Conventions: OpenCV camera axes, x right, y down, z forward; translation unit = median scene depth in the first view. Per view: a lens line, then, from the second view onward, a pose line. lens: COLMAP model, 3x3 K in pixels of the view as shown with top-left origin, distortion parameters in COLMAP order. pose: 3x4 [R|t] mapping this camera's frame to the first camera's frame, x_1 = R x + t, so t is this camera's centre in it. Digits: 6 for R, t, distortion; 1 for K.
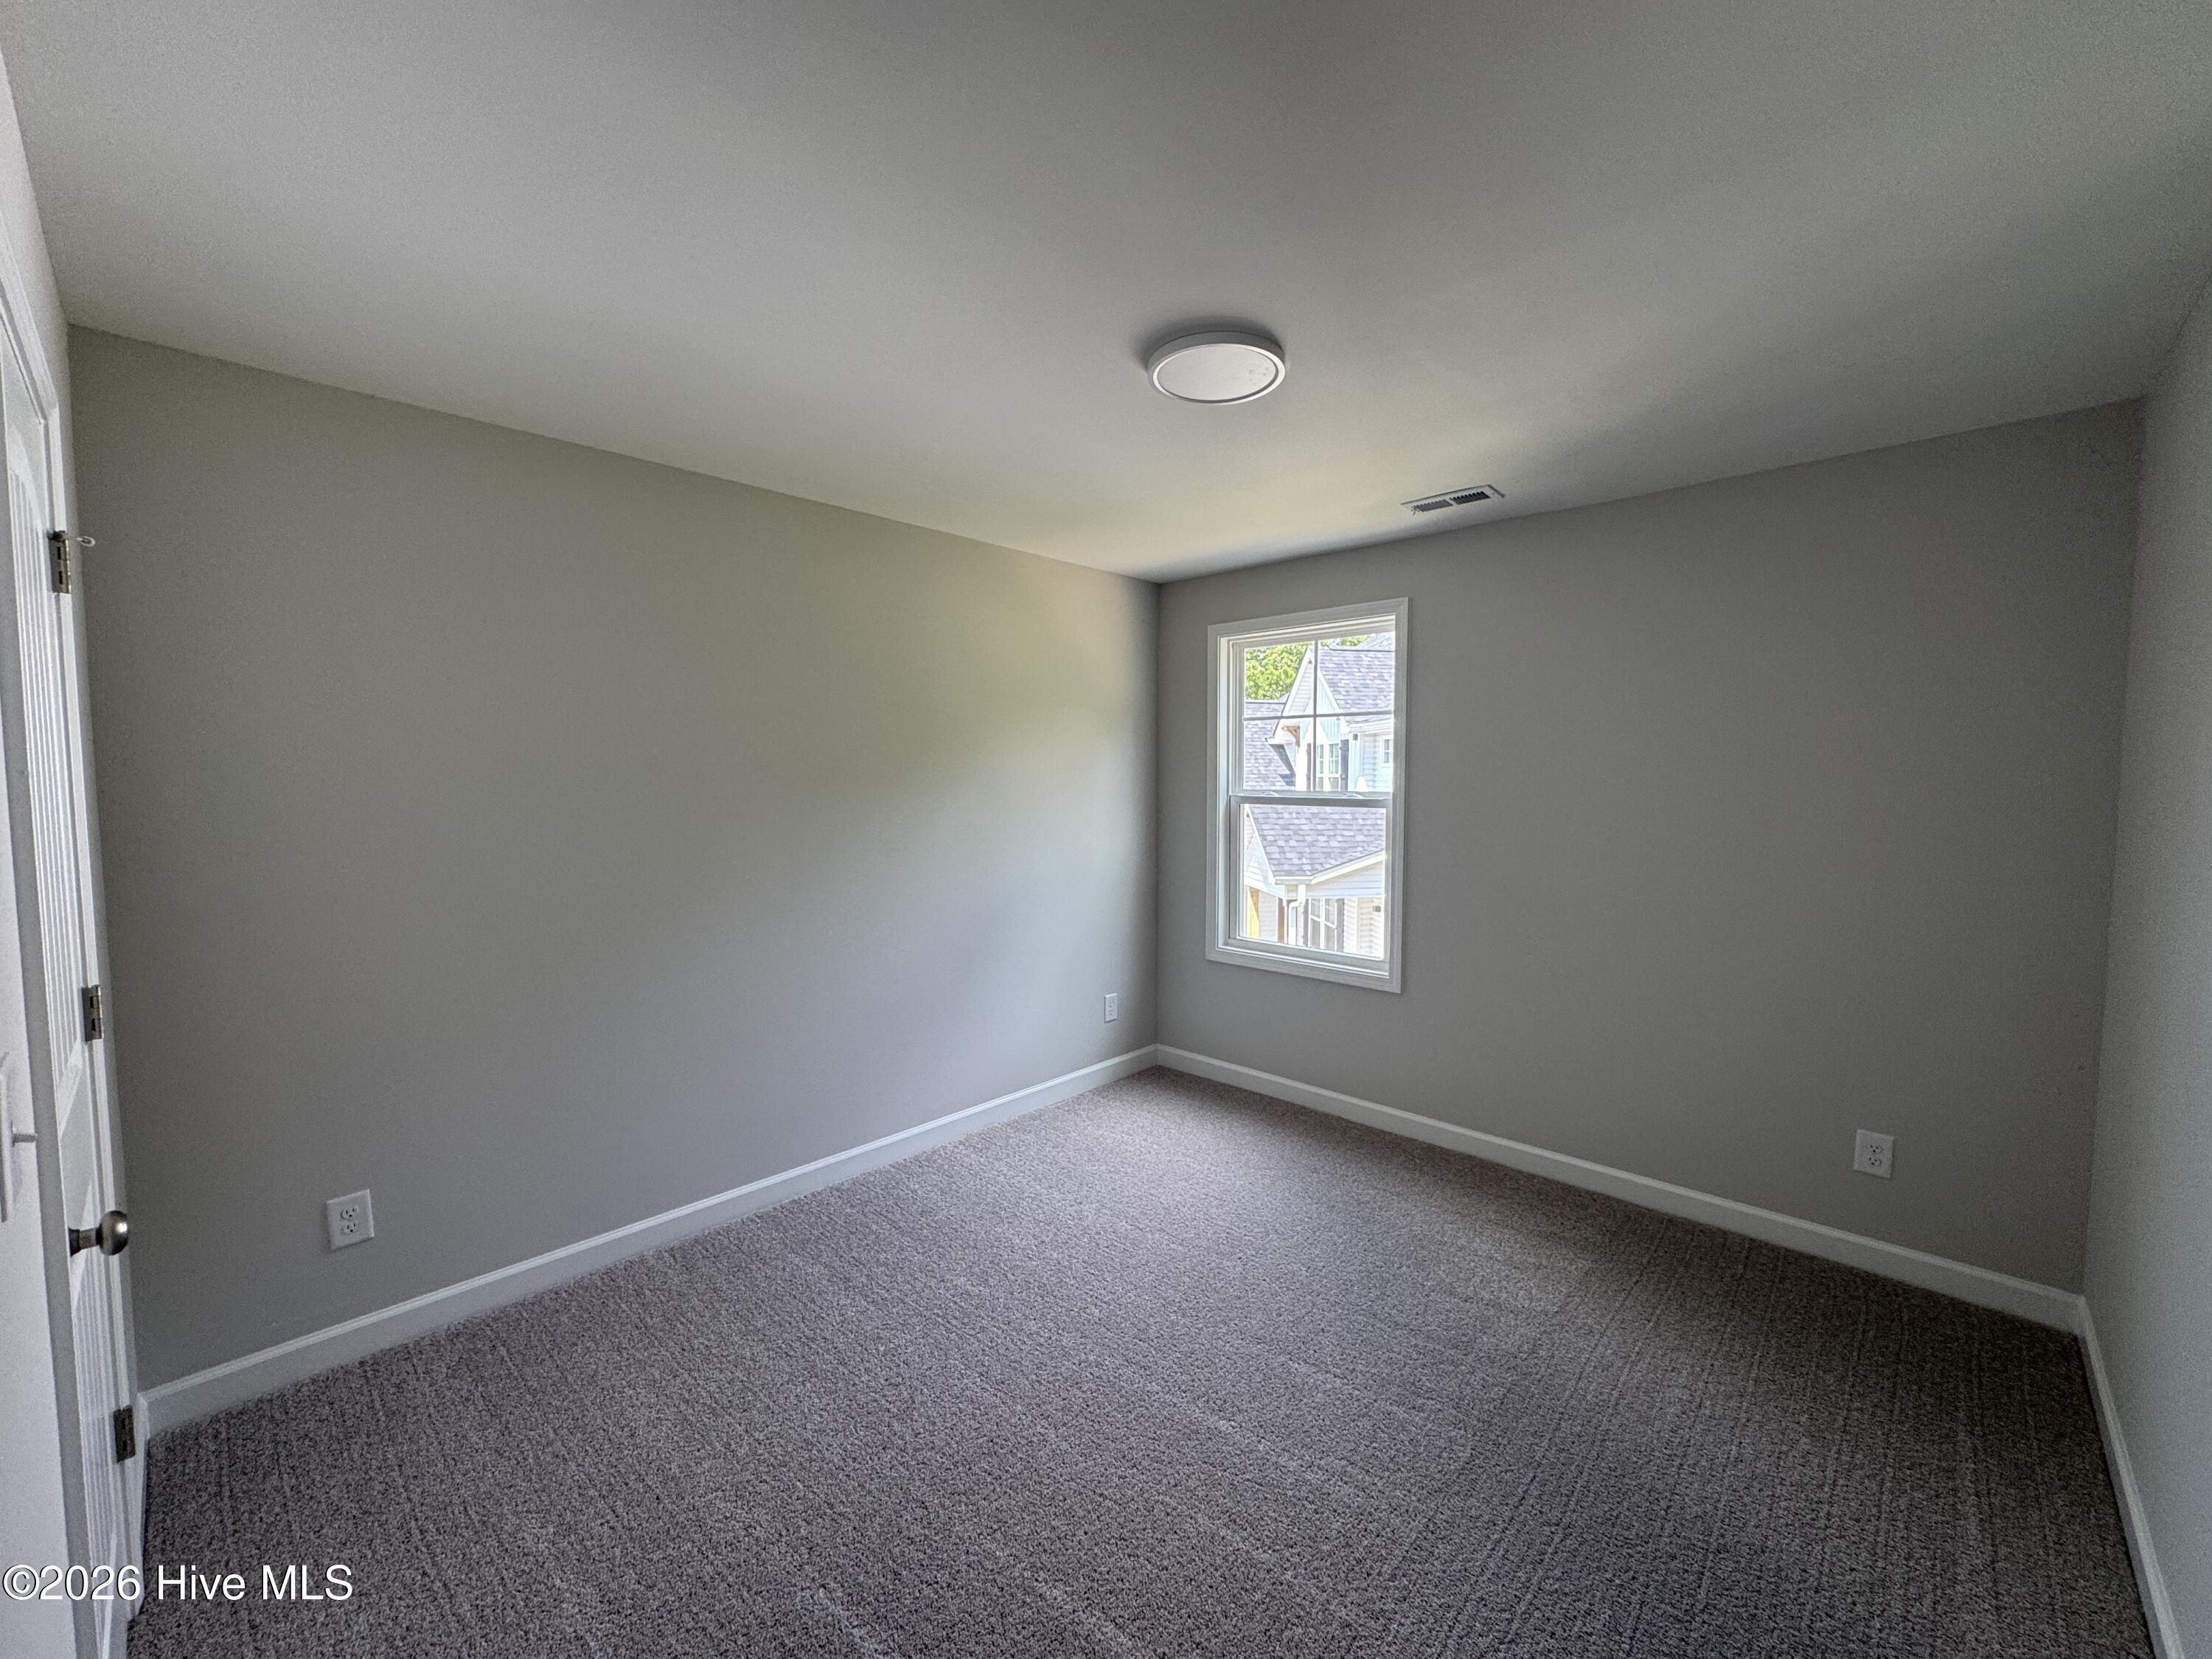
lens RADIAL K [[883.2, 0, 1103.8], [0, 883.2, 826.2], [0, 0, 1]] dist [-0.002463, 0.000105]
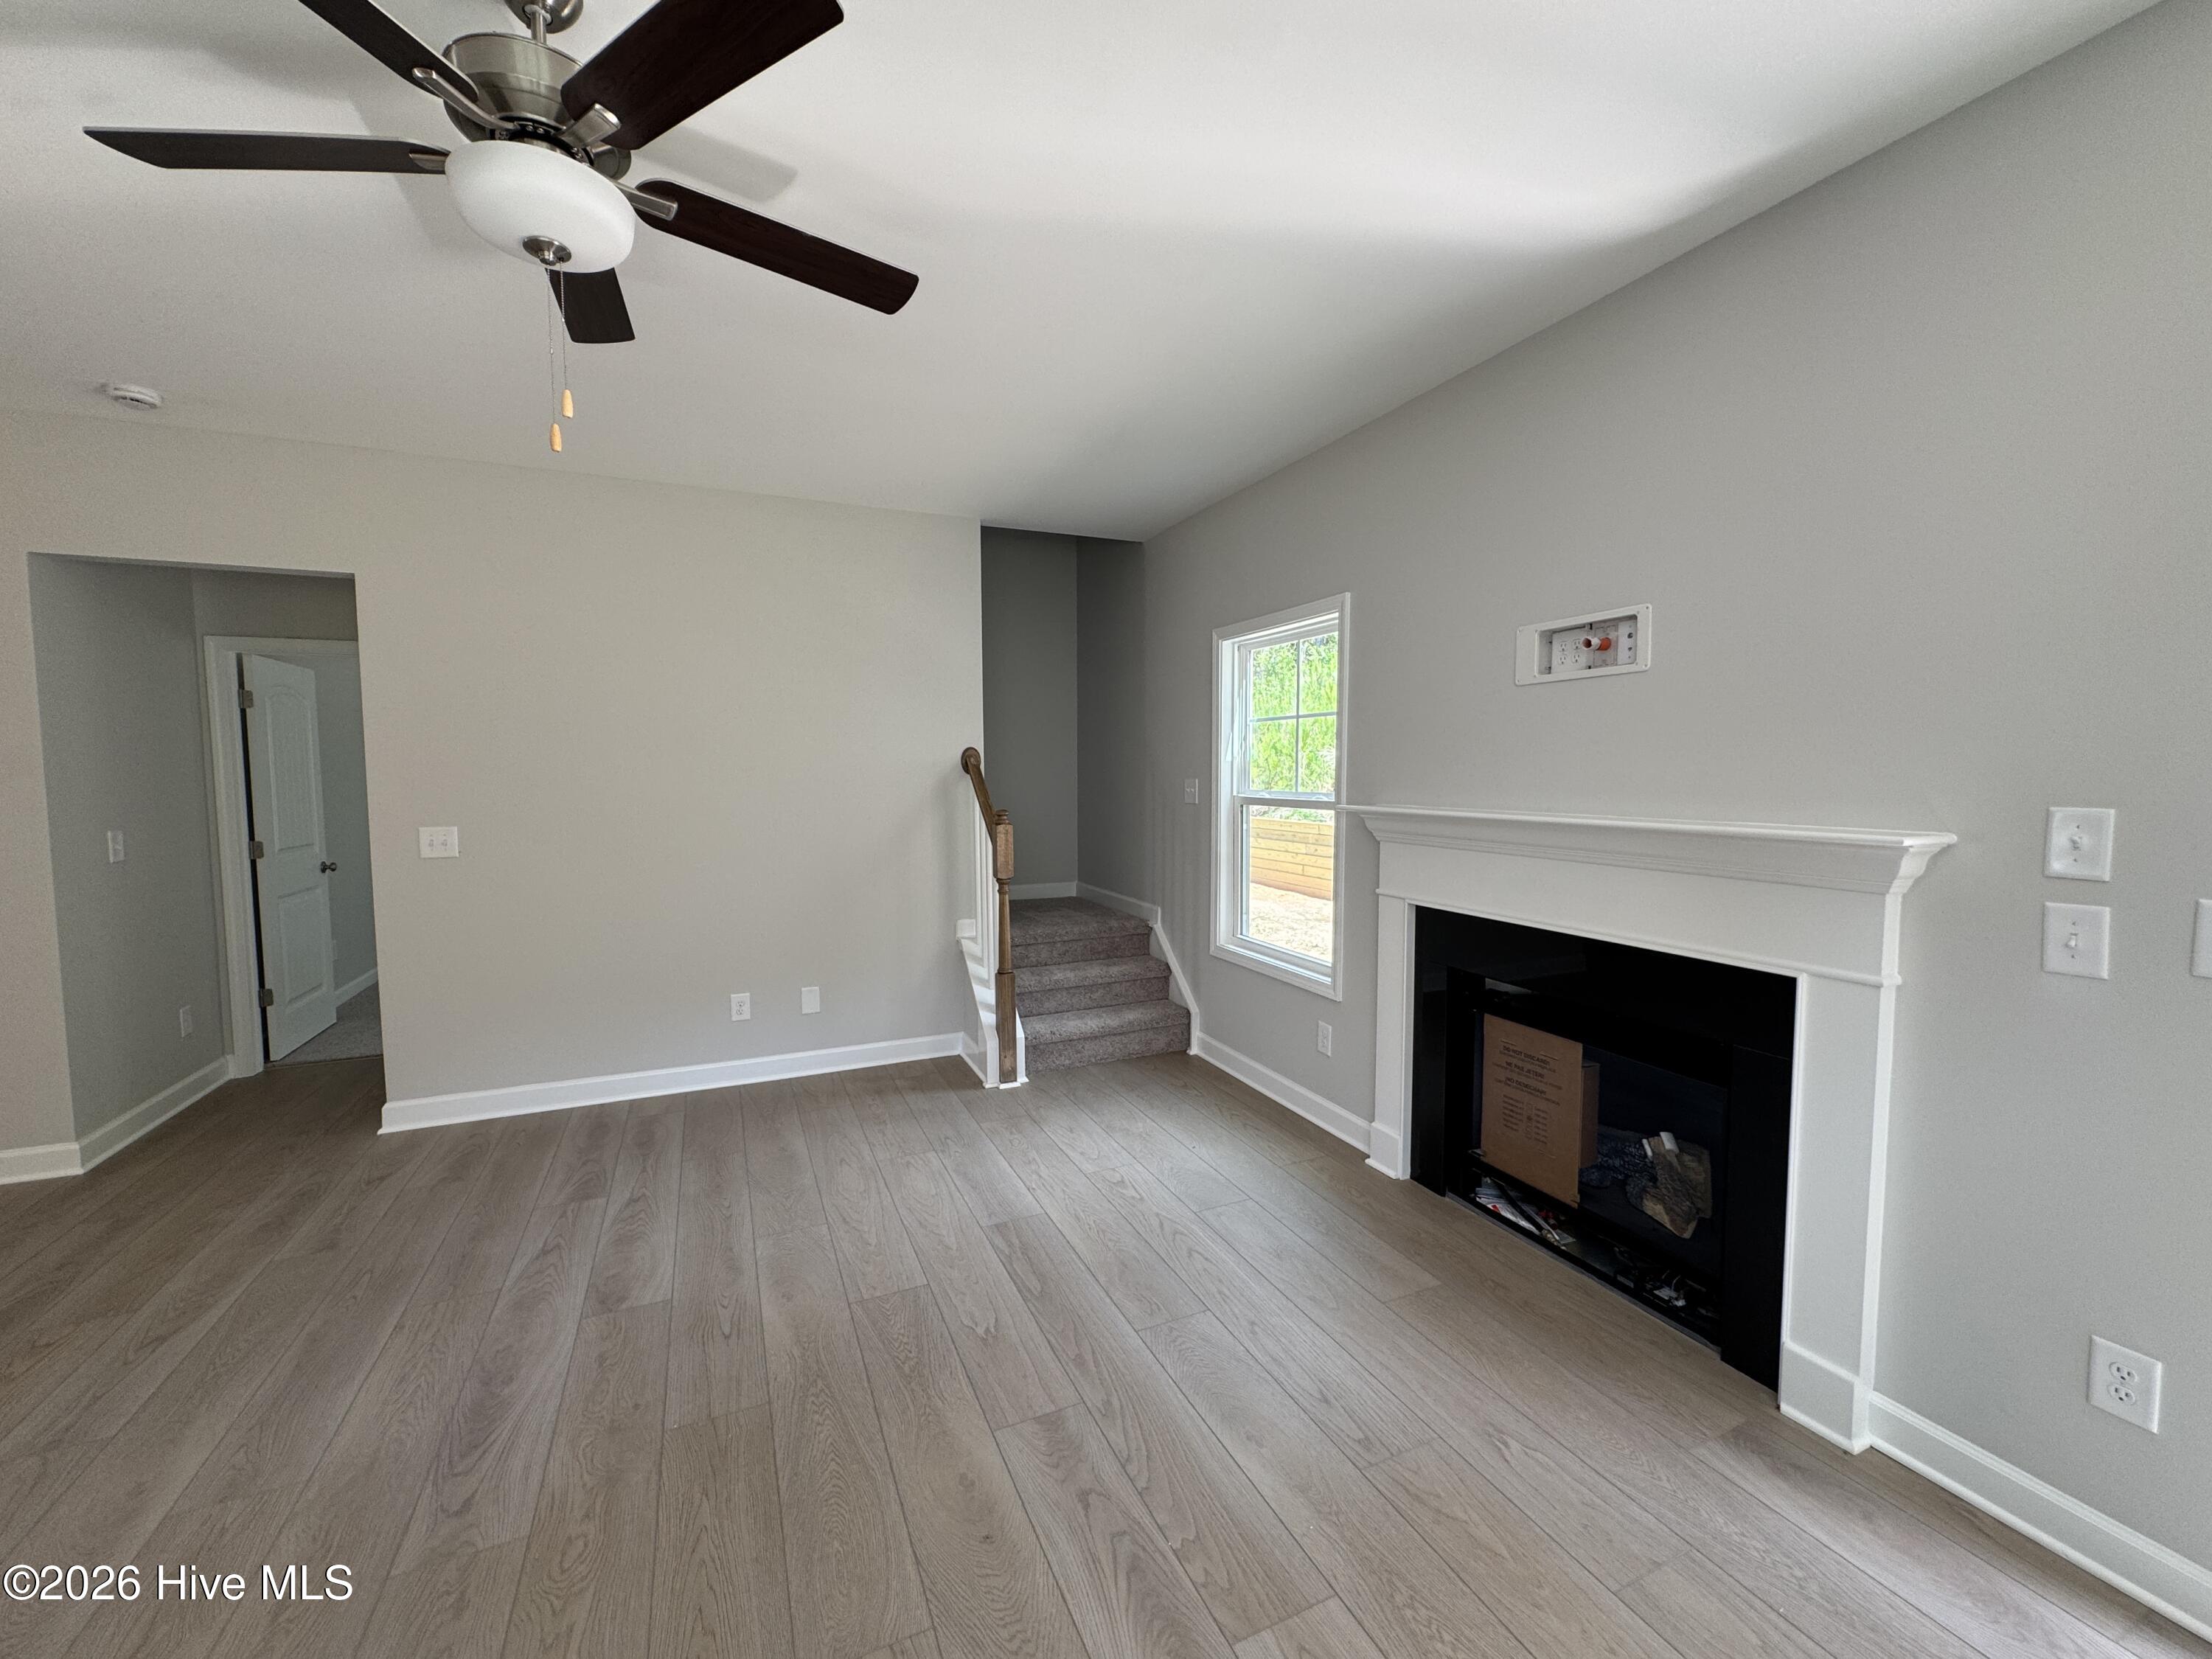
lens RADIAL K [[883.2, 0, 1103.8], [0, 883.2, 826.2], [0, 0, 1]] dist [-0.002463, 0.000105]
pose [[0.925484, 0.027773, -0.377768, 0.415446], [-0.023538, 0.999598, 0.015824, -0.012557], [0.378056, -0.005753, 0.925765, -0.002789]]
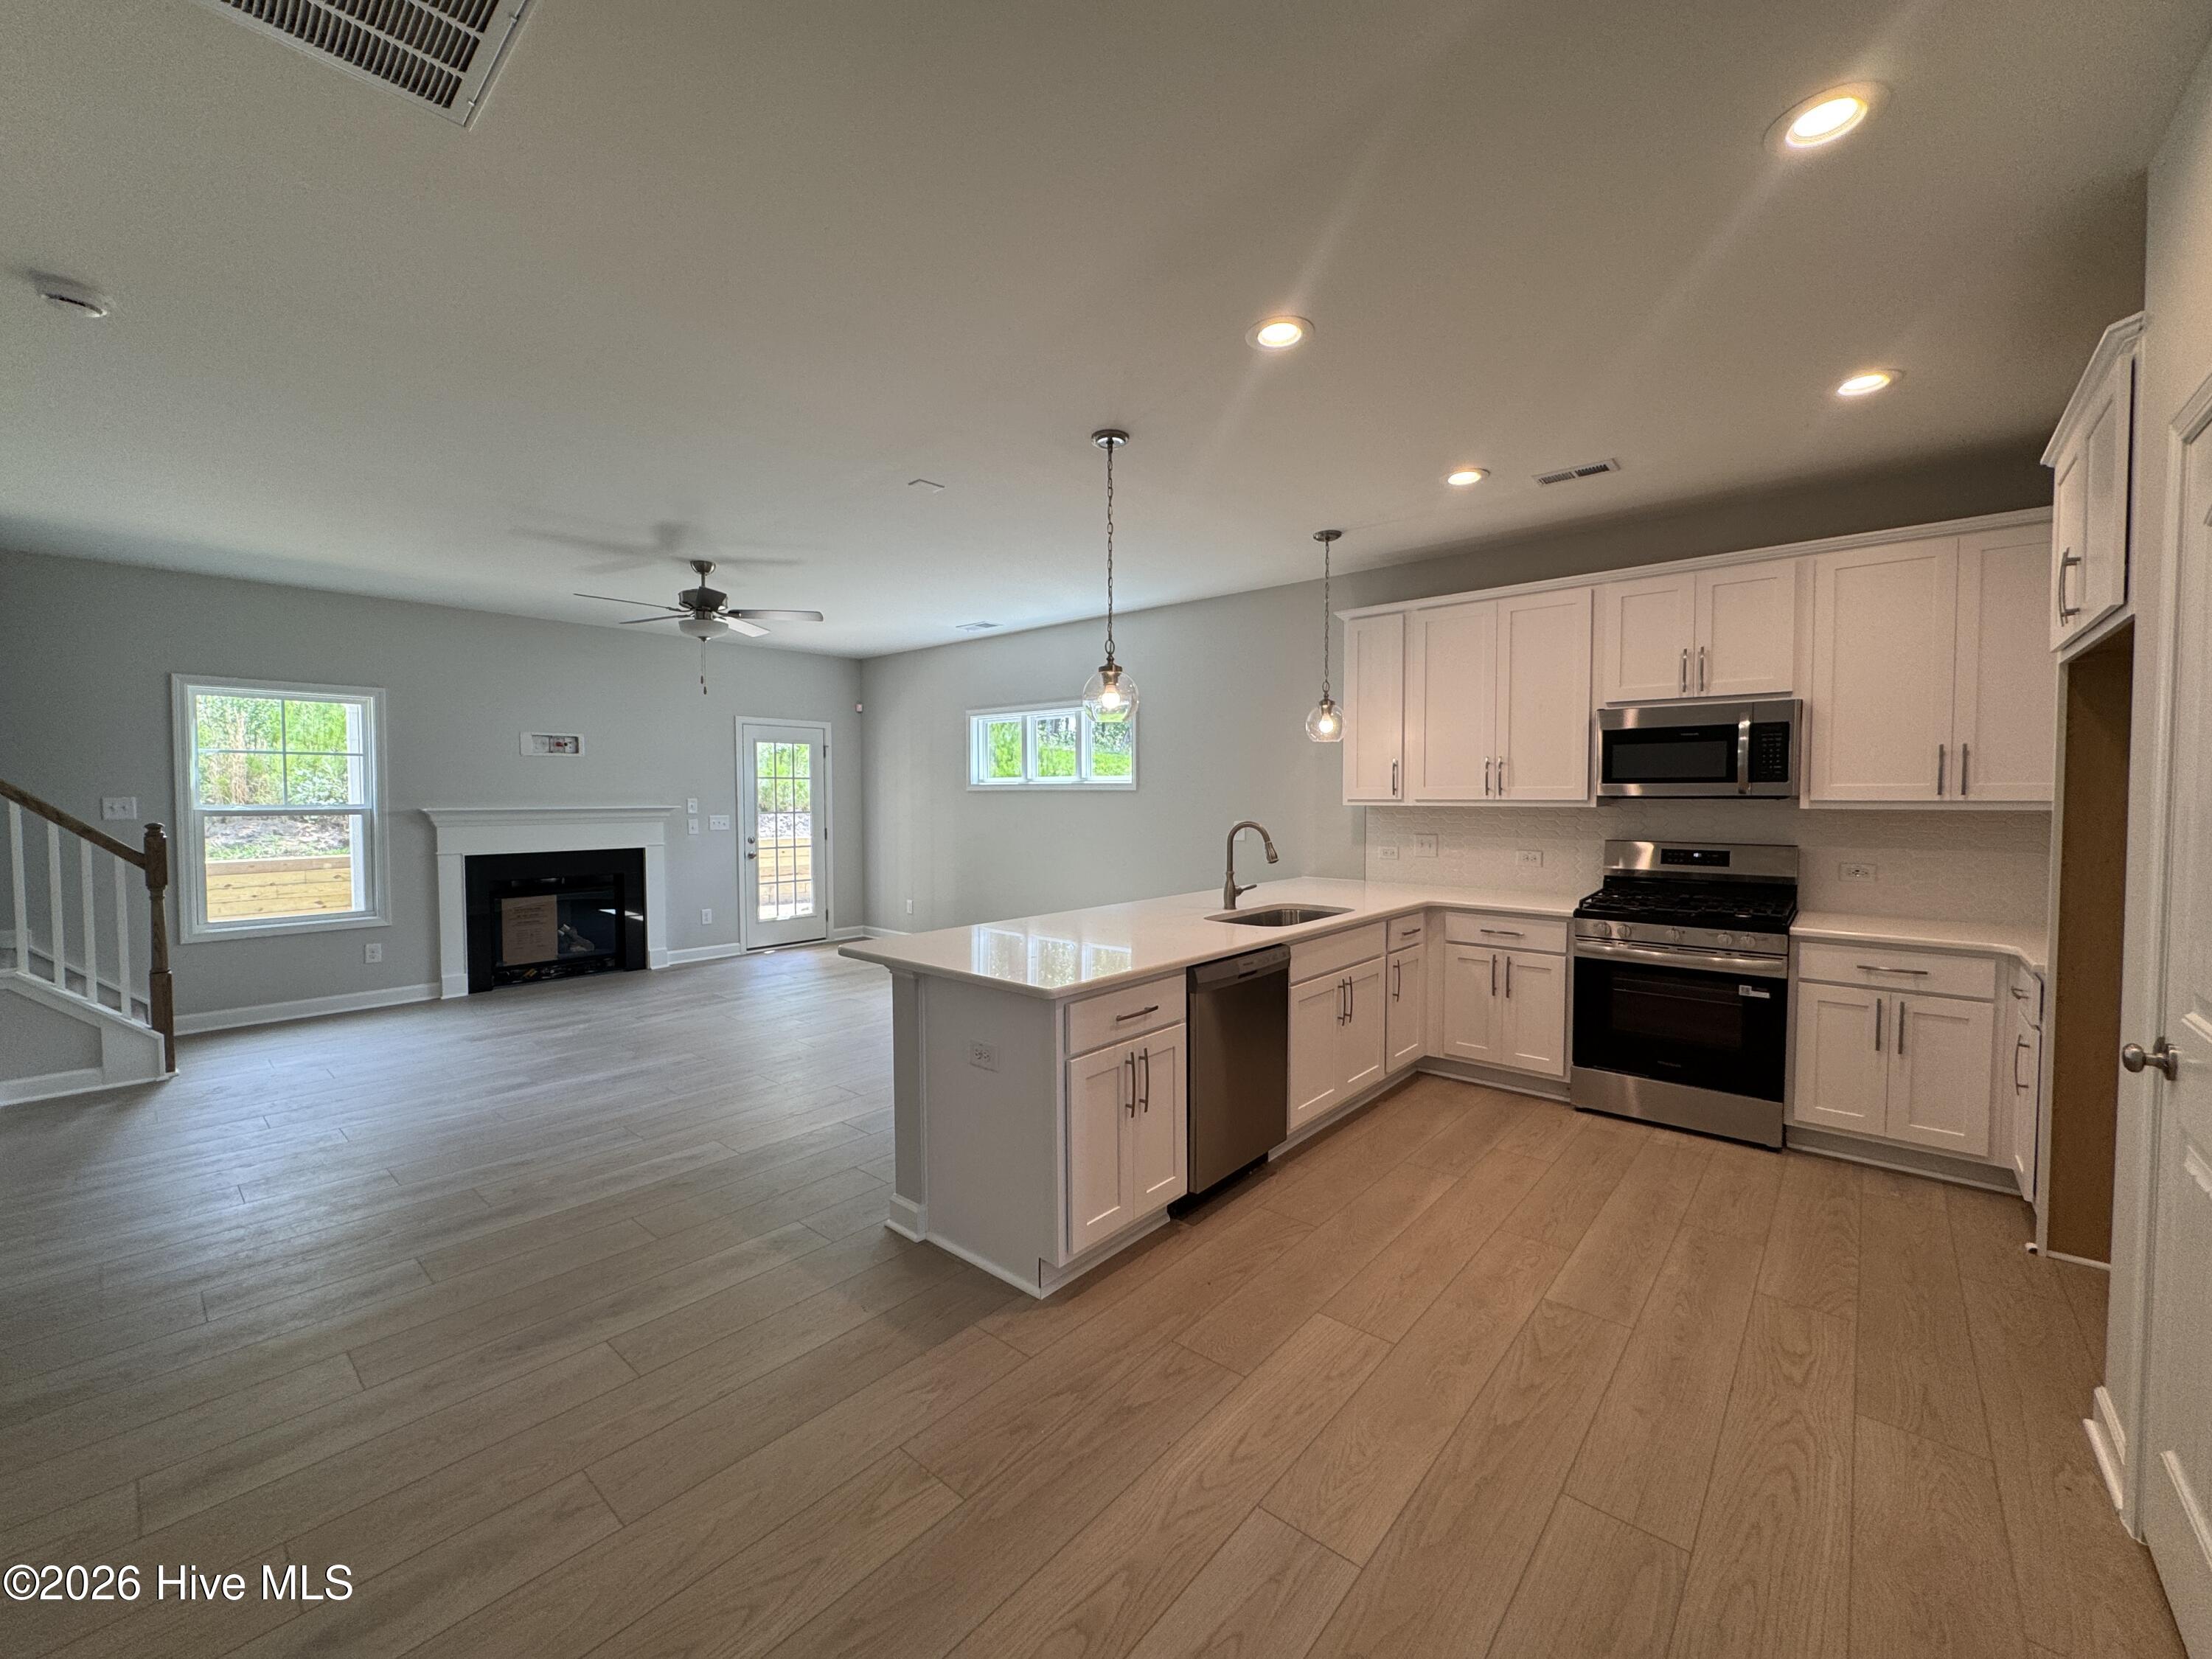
lens RADIAL K [[883.2, 0, 1103.8], [0, 883.2, 826.2], [0, 0, 1]] dist [-0.002463, 0.000105]
pose [[-0.044157, -0.029594, 0.998586, -1.250156], [0.056346, 0.997896, 0.032065, 0.022817], [-0.997434, 0.057682, -0.042397, -0.257584]]
